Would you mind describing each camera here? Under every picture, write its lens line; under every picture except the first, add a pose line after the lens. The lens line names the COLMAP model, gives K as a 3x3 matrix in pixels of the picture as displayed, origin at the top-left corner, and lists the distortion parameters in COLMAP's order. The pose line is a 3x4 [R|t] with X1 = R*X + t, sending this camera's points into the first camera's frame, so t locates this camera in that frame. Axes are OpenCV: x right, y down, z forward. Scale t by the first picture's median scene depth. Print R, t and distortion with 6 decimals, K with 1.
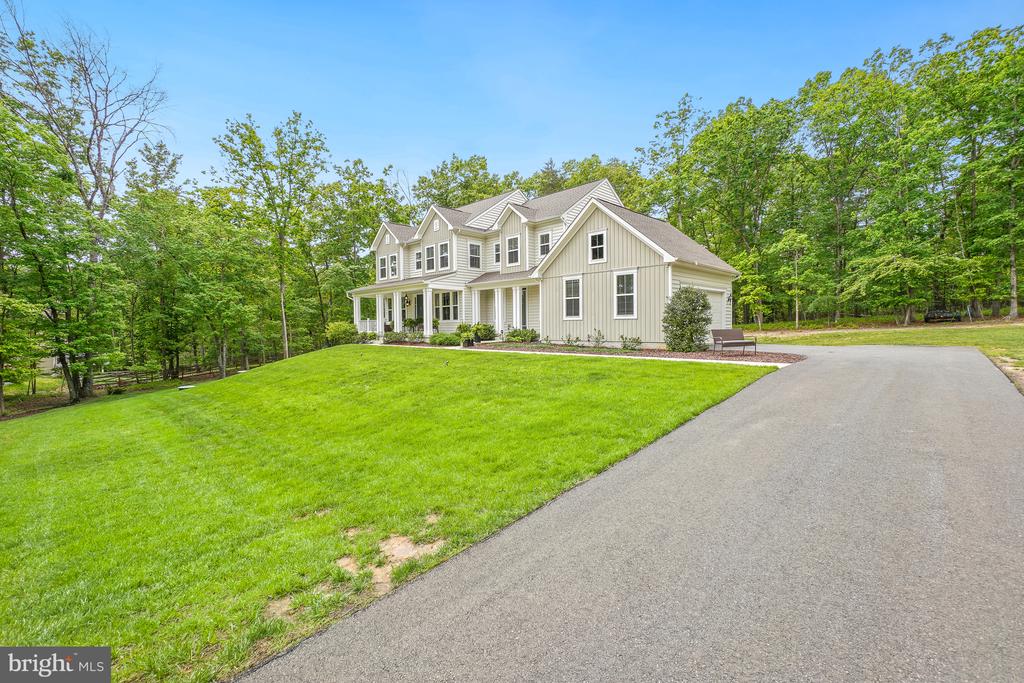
lens RADIAL K [[449.5, 0, 512.4], [0, 449.5, 340.6], [0, 0, 1]] dist [0.002009, -0.000172]
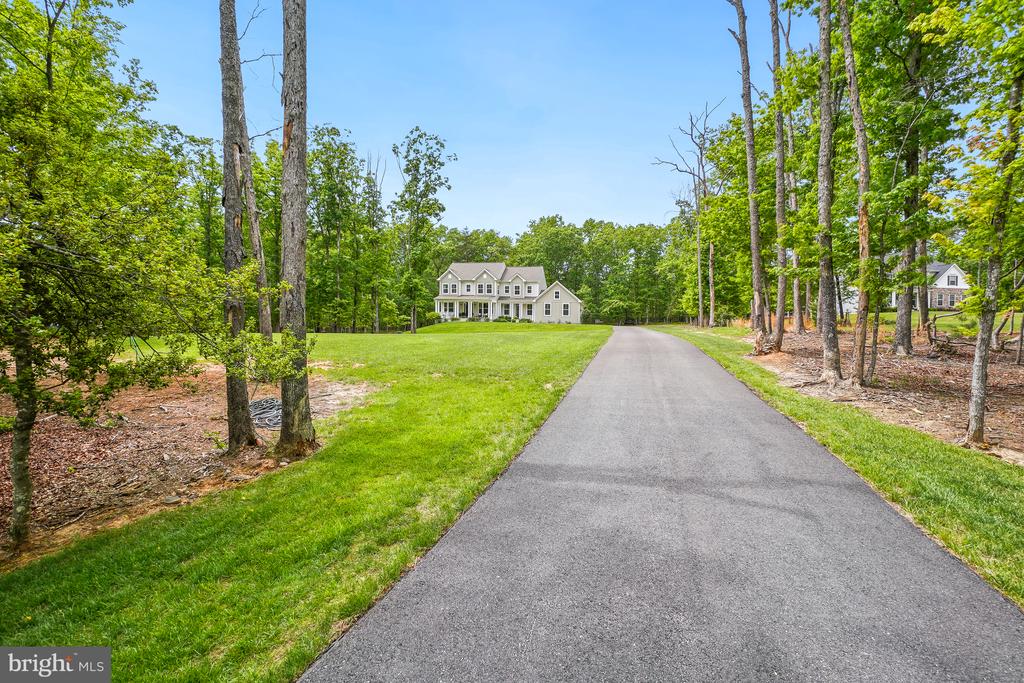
lens RADIAL K [[449.5, 0, 511.1], [0, 449.5, 341.9], [0, 0, 1]] dist [0.002009, -0.000172]
pose [[0.863327, 0.023008, 0.504119, -1.489691], [-0.019267, 0.999735, -0.012633, 0.161141], [-0.504276, 0.001194, 0.863542, -1.439164]]
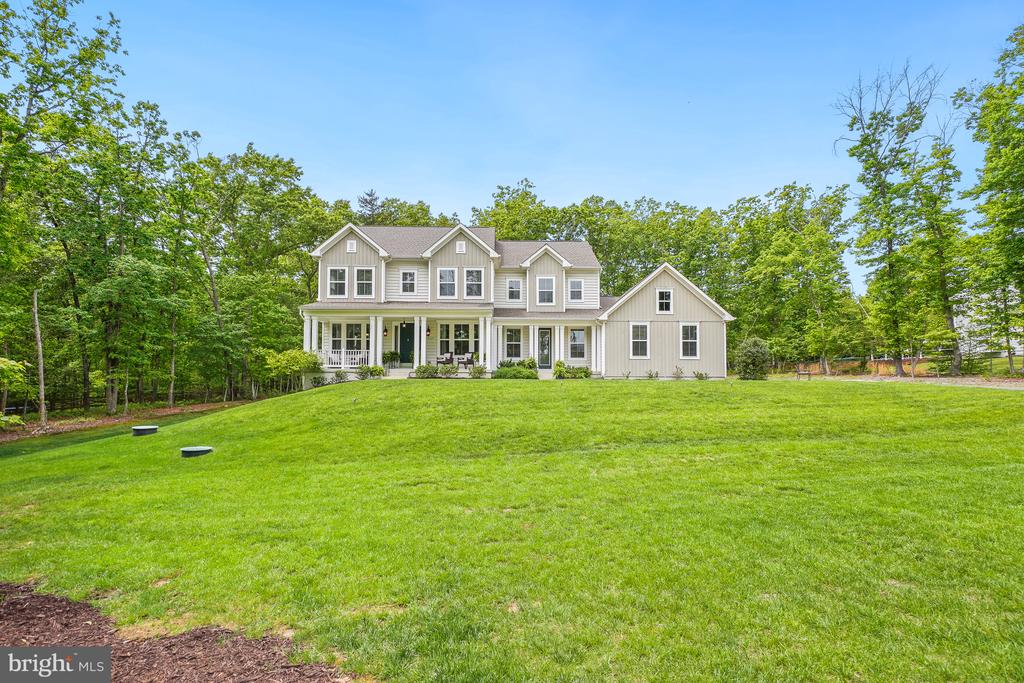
lens RADIAL K [[449.5, 0, 528.4], [0, 449.5, 354.0], [0, 0, 1]] dist [0.002009, -0.000172]
pose [[0.690952, 0.050502, 0.721134, -0.798258], [0.013056, 0.996522, -0.082296, 0.029562], [-0.722782, 0.066278, 0.687890, 0.348890]]
